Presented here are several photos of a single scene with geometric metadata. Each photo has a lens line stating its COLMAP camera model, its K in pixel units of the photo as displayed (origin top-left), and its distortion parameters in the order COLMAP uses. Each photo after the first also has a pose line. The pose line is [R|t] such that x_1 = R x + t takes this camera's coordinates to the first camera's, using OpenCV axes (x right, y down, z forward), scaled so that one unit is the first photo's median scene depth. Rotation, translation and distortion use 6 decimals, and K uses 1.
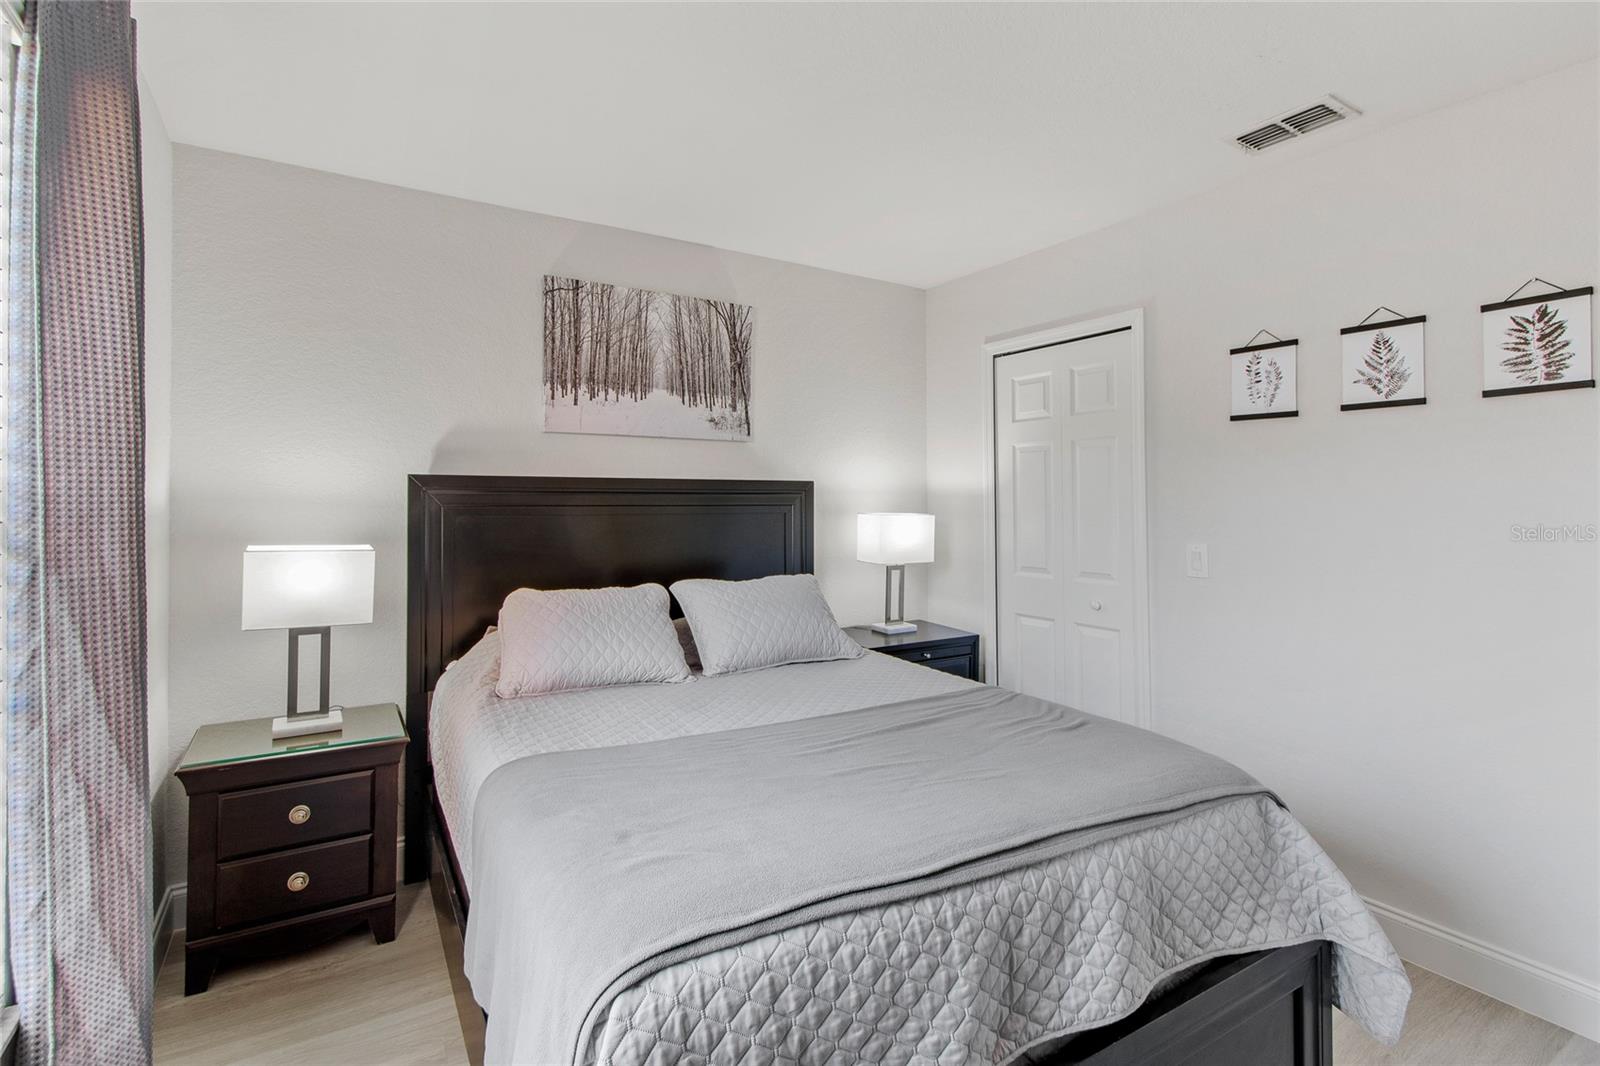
lens RADIAL K [[735.0, 0, 813.6], [0, 735.0, 486.3], [0, 0, 1]] dist [0.006658, -0.002703]
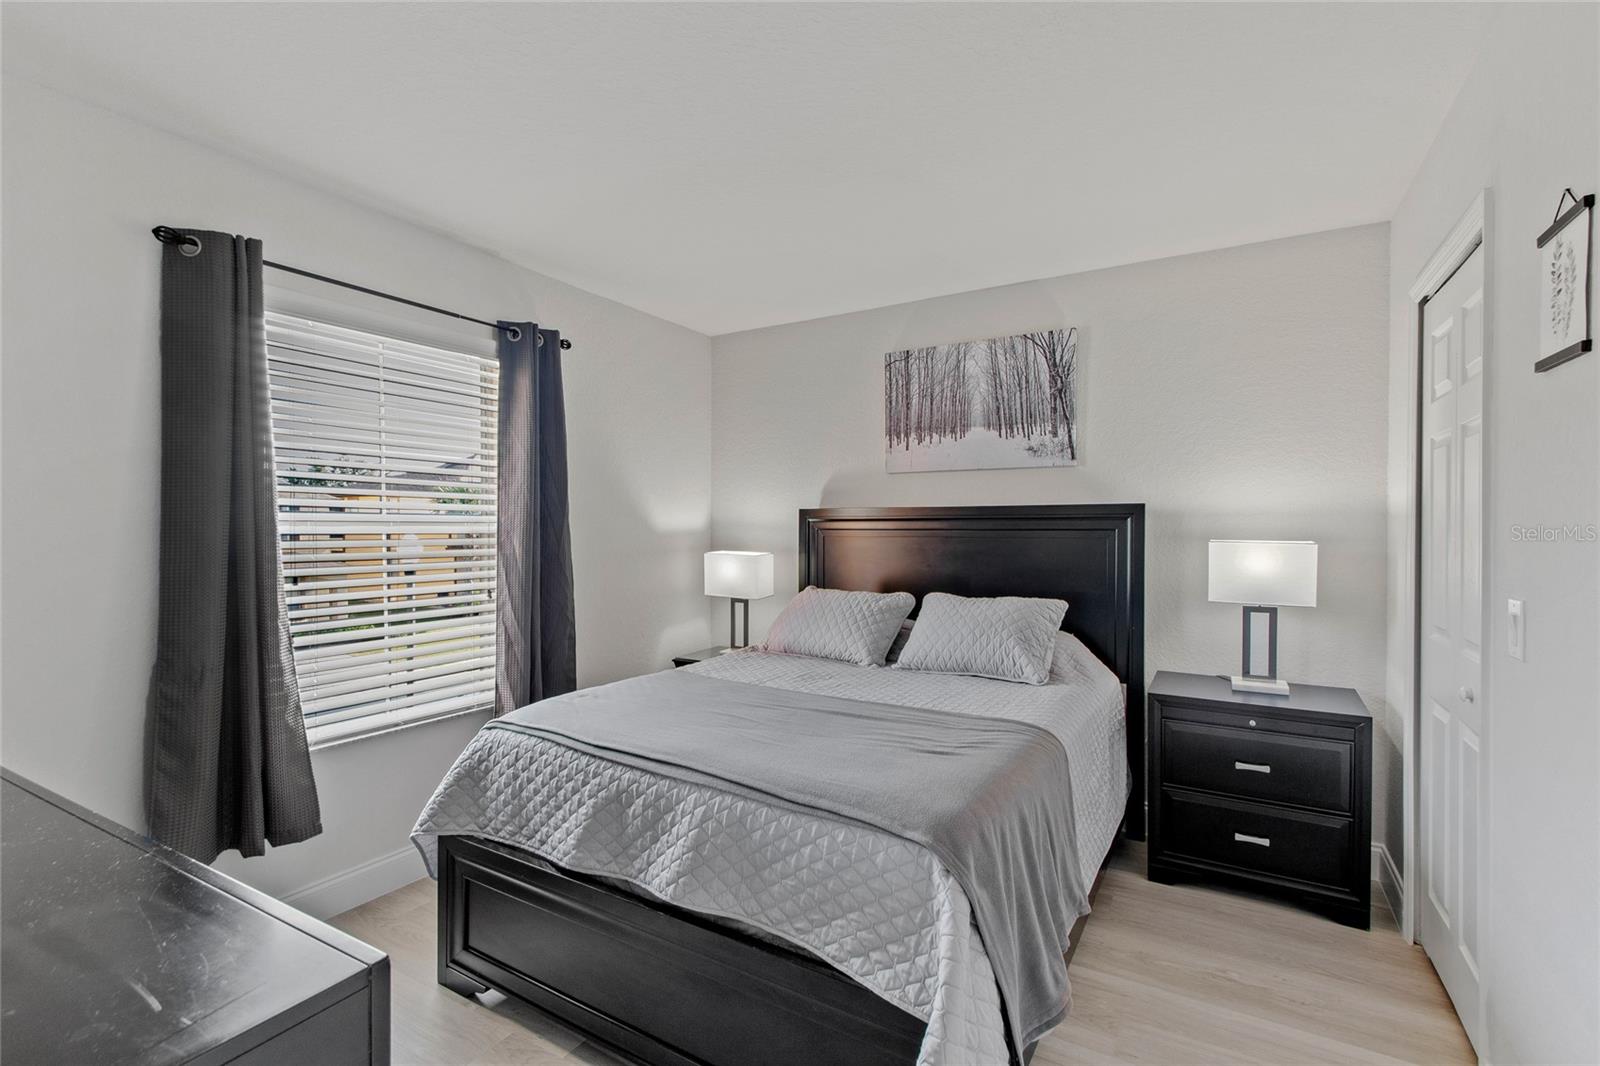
lens RADIAL K [[735.0, 0, 805.8], [0, 735.0, 537.1], [0, 0, 1]] dist [0.006658, -0.002703]
pose [[0.473274, 0.009677, -0.880862, 0.685742], [0.018216, 0.999618, 0.020769, 0.009239], [0.880727, -0.025875, 0.472917, 0.235904]]
